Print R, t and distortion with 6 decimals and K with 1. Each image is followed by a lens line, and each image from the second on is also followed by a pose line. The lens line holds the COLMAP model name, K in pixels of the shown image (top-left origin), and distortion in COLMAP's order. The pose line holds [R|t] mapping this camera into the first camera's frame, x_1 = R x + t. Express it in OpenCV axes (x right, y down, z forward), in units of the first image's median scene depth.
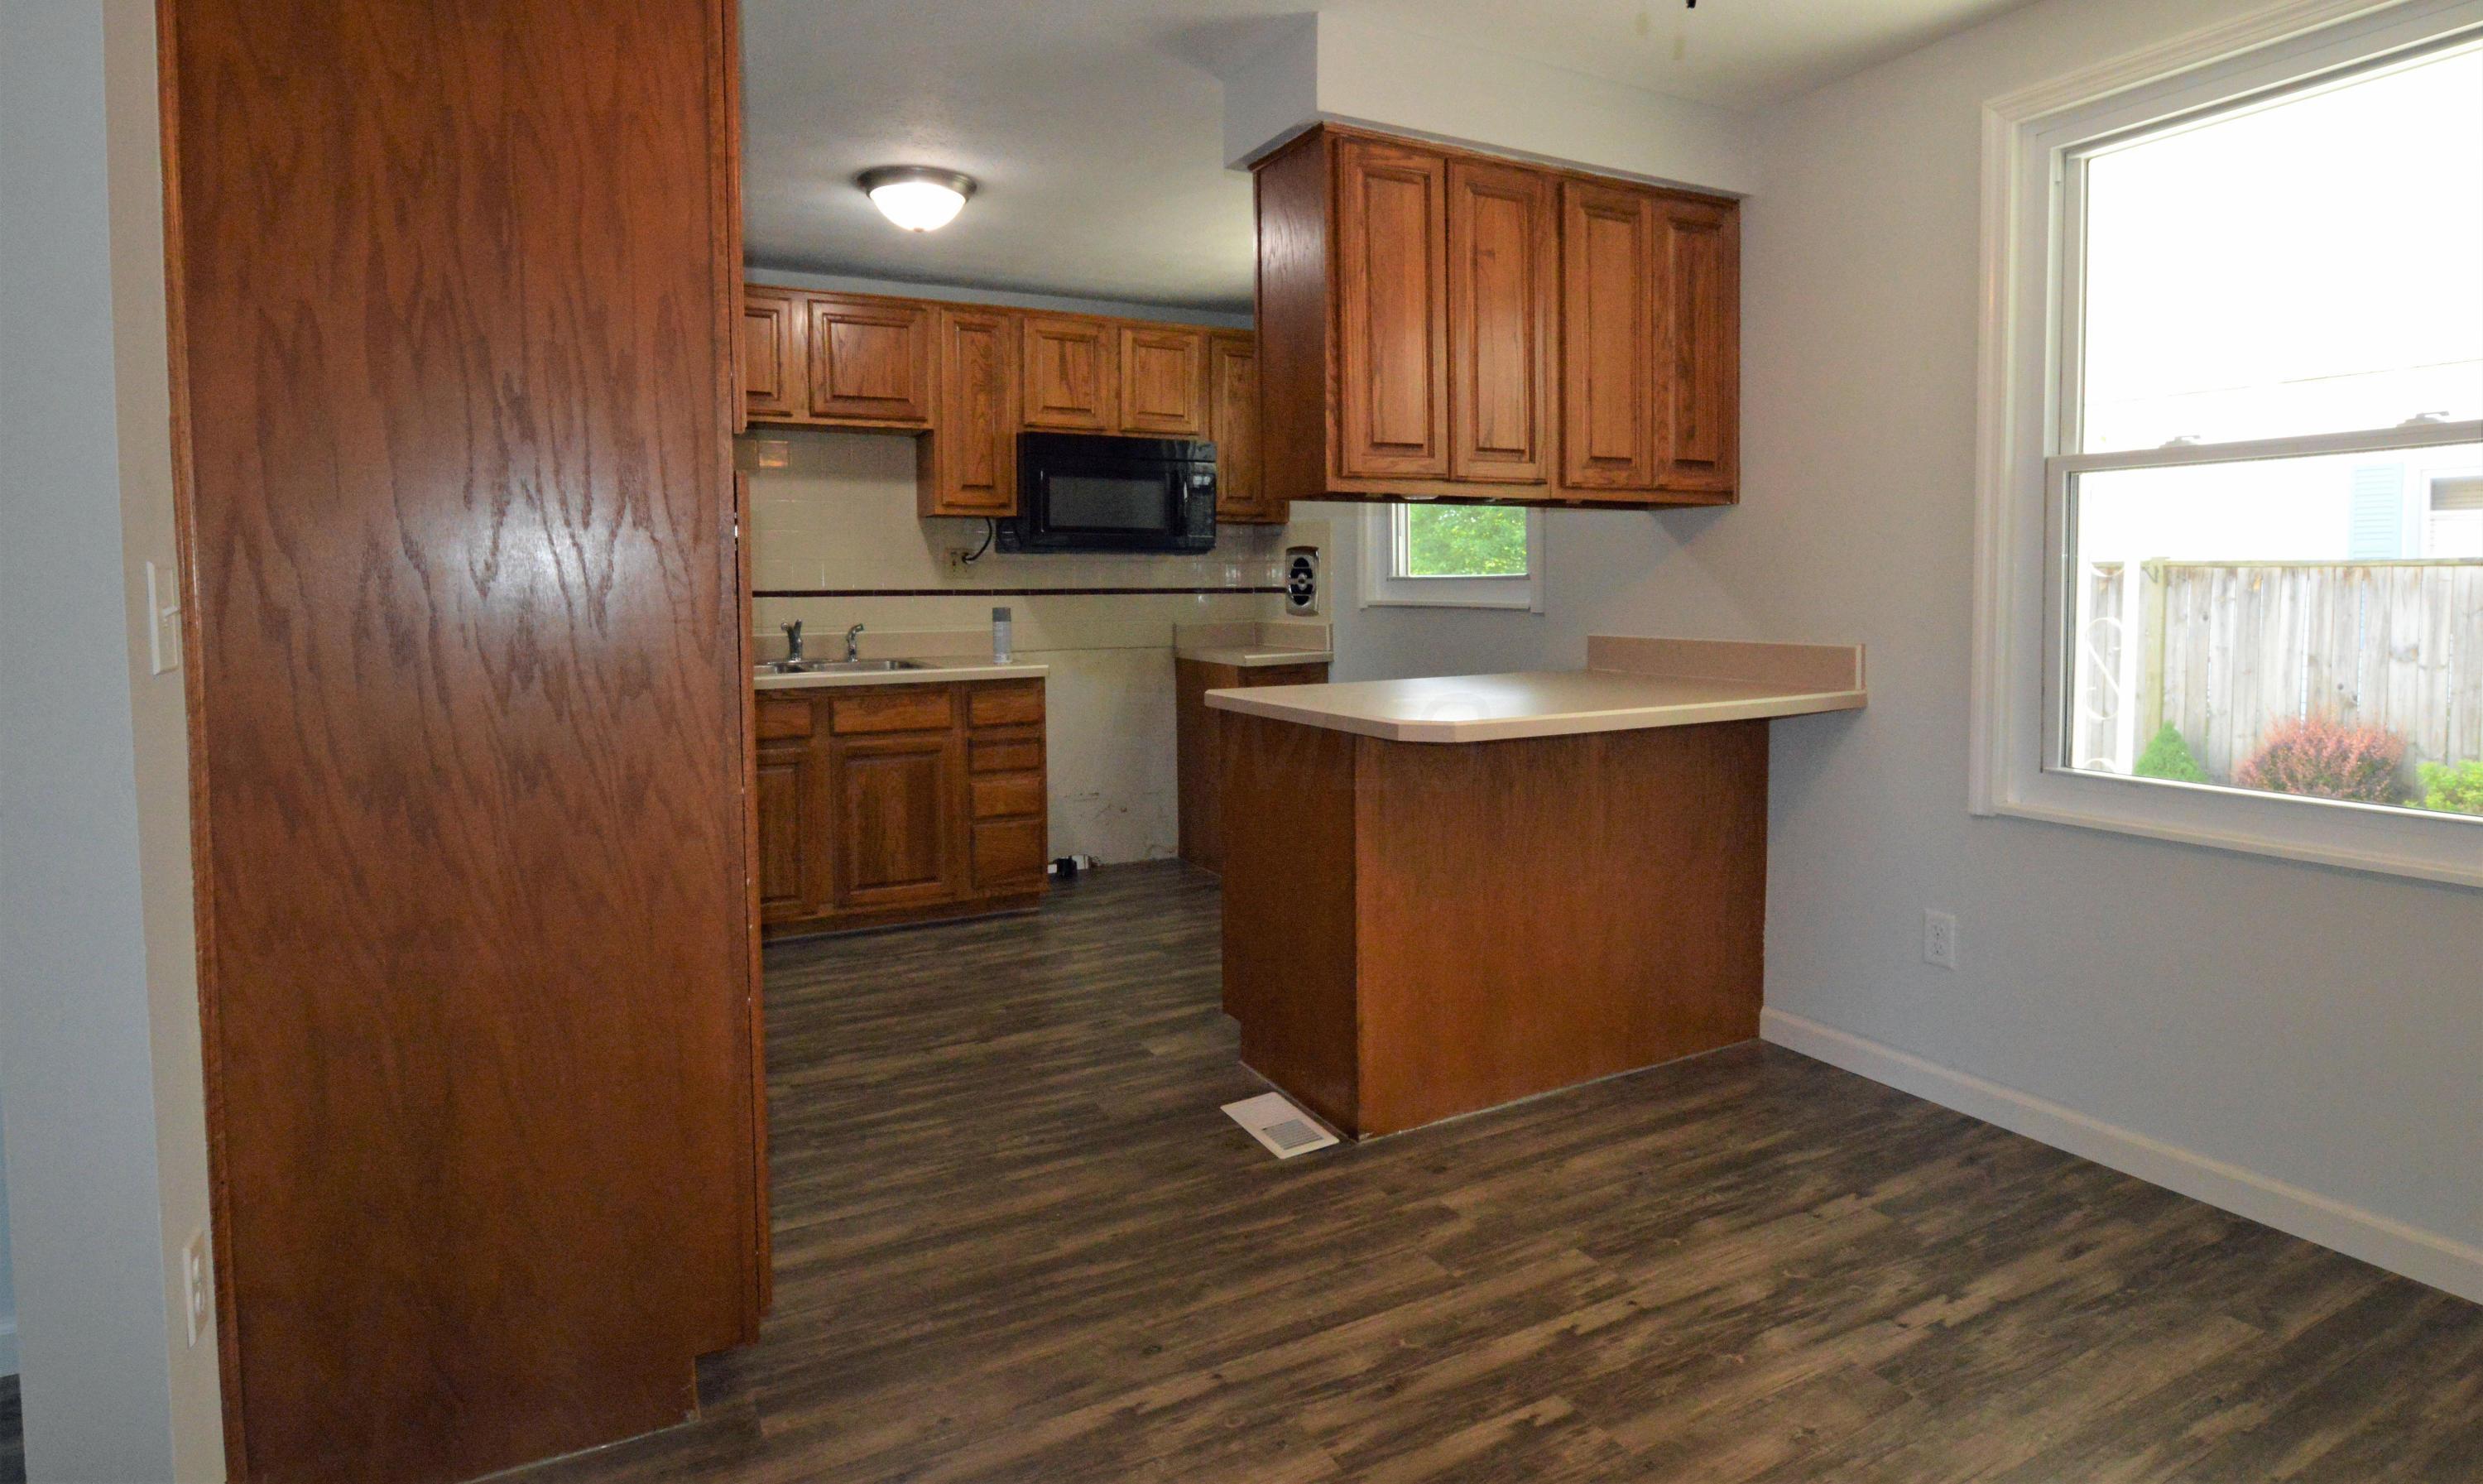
lens RADIAL K [[1302.5, 0, 1251.8], [0, 1302.5, 645.0], [0, 0, 1]] dist [-0.018781, 0.000511]
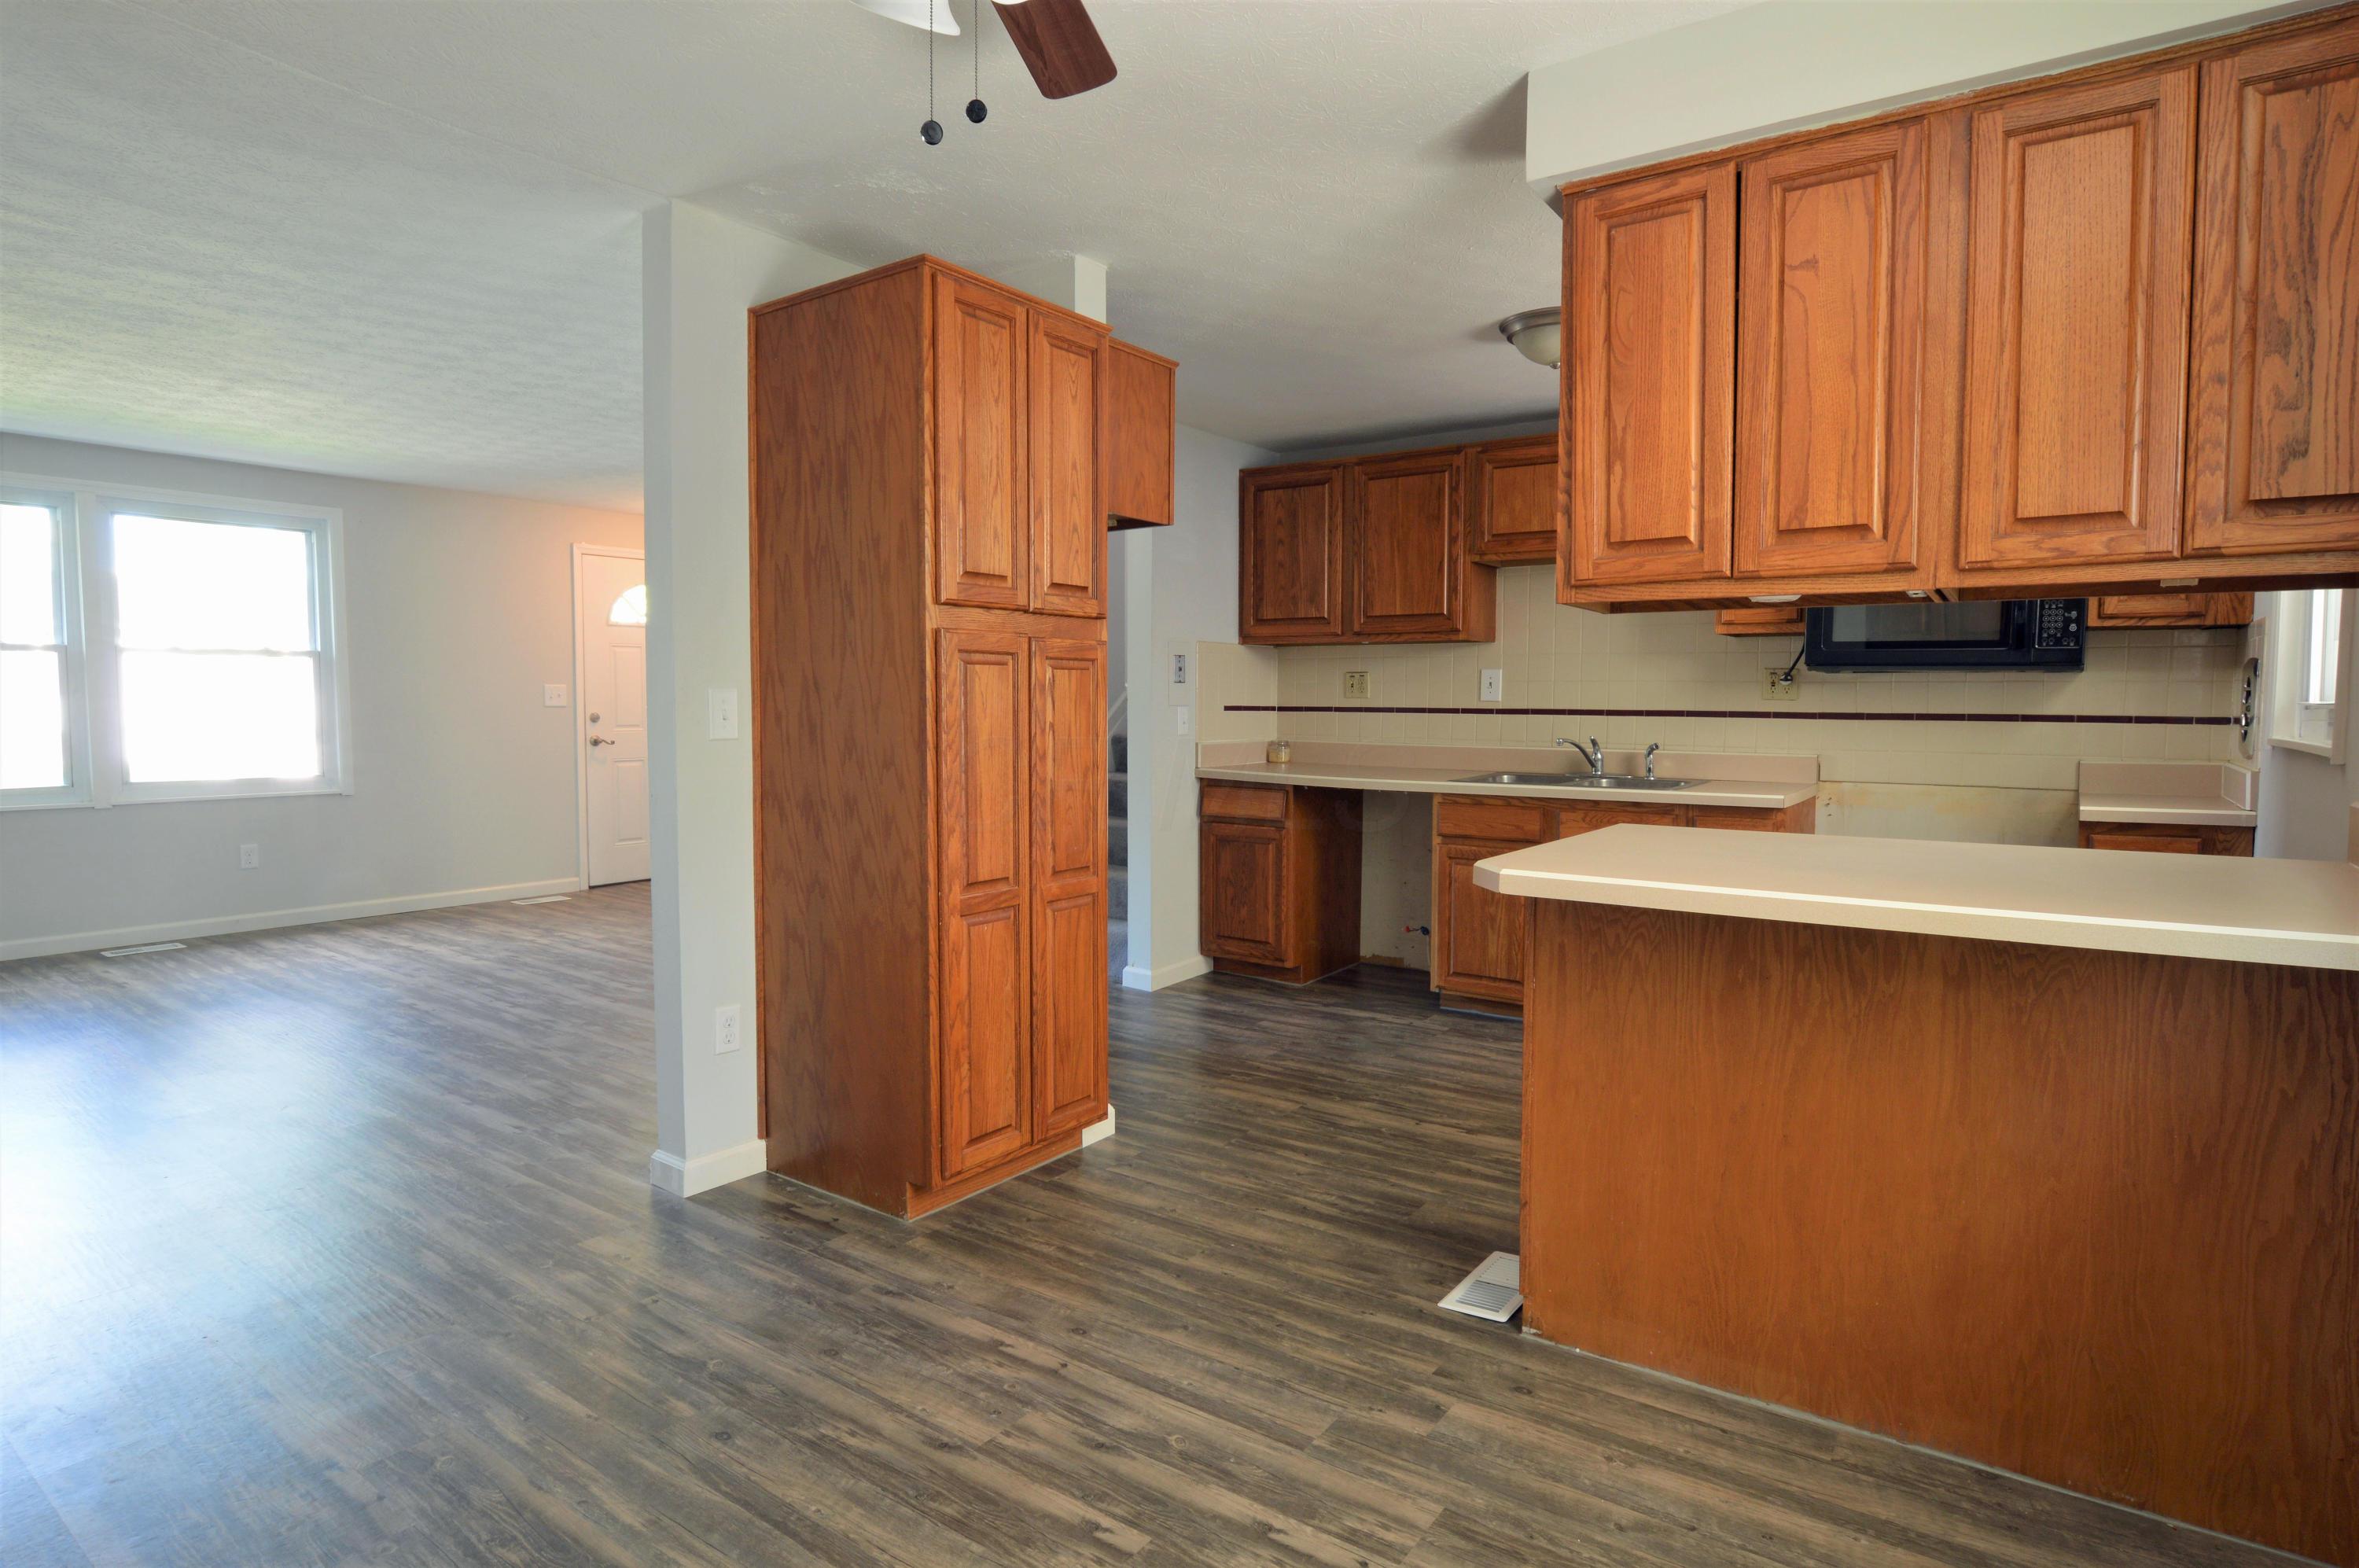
lens RADIAL K [[1225.3, 0, 1179.5], [0, 1225.3, 784.0], [0, 0, 1]] dist [-0.019273, 0.001246]
pose [[0.450411, 0.066734, -0.890324, 0.783351], [-0.050582, 0.997508, 0.049179, -0.026778], [0.891388, 0.022884, 0.452664, 0.450215]]
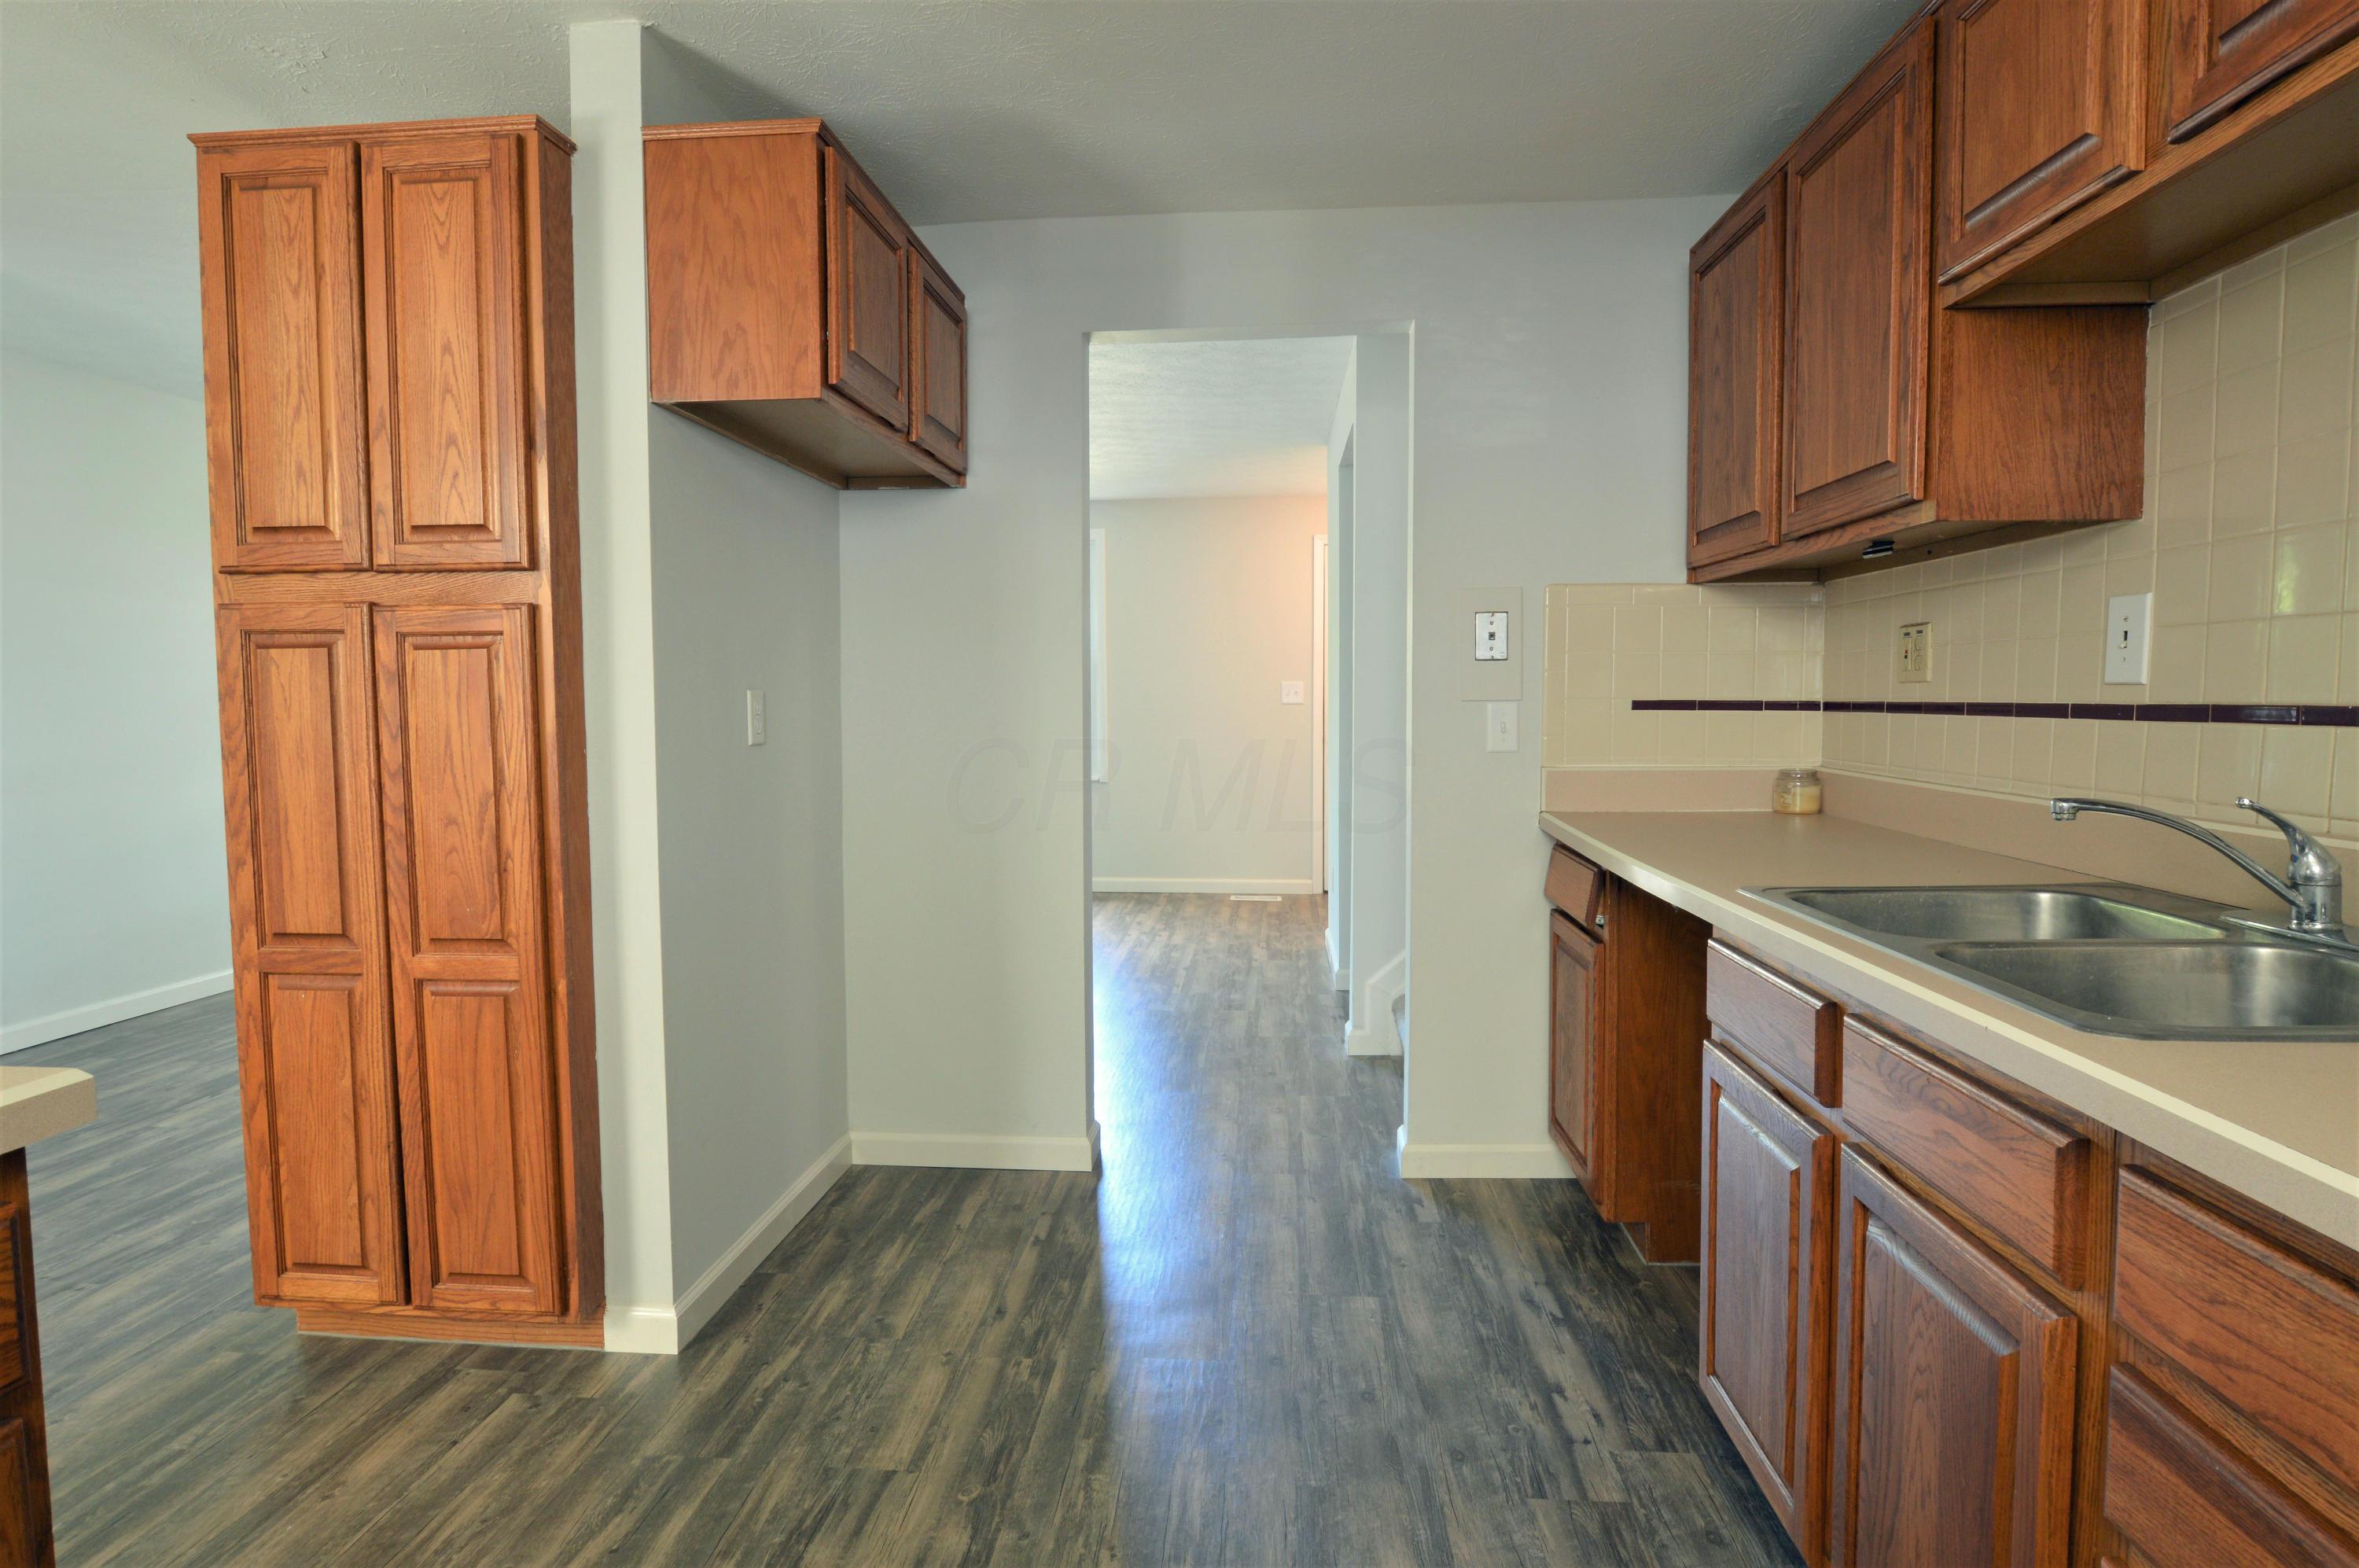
lens RADIAL K [[1234.4, 0, 1179.5], [0, 1234.4, 784.0], [0, 0, 1]] dist [-0.017529, 0.001033]
pose [[-0.525783, 0.065246, -0.848112, 0.086156], [-0.036121, 0.994442, 0.098896, -0.084851], [0.849851, 0.082632, -0.520504, 1.784280]]
